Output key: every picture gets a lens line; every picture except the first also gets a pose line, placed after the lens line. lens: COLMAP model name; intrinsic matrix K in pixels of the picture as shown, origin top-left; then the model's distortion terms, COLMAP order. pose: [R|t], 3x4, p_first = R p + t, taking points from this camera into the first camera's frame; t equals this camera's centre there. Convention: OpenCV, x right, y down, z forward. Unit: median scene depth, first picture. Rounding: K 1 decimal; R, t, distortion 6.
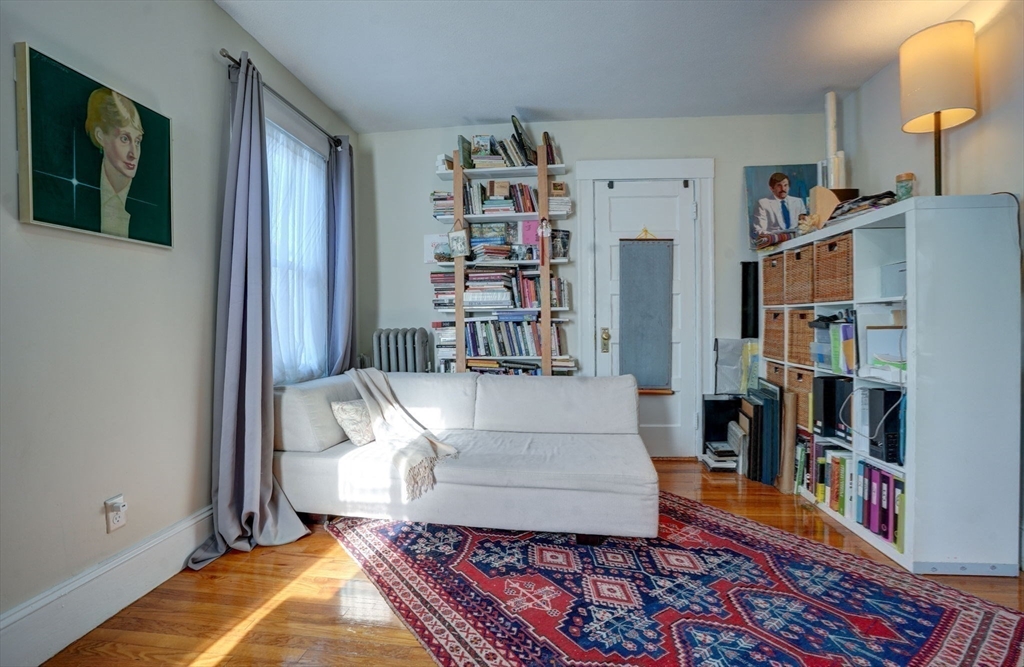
lens RADIAL K [[479.6, 0, 512.0], [0, 479.6, 333.5], [0, 0, 1]] dist [-0.047363, 0.001774]
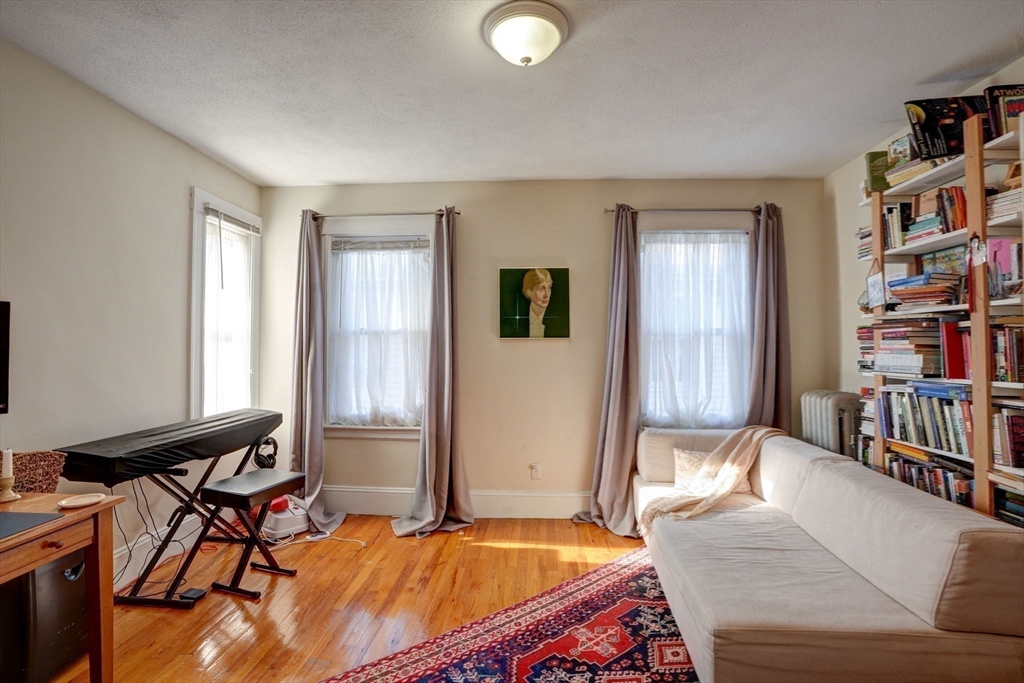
lens RADIAL K [[477.8, 0, 515.5], [0, 477.8, 337.8], [0, 0, 1]] dist [-0.060808, 0.024911]
pose [[0.054411, -0.010961, -0.998458, 1.000830], [-0.023584, 0.999647, -0.012259, -0.141045], [0.998240, 0.024215, 0.054133, 0.611308]]
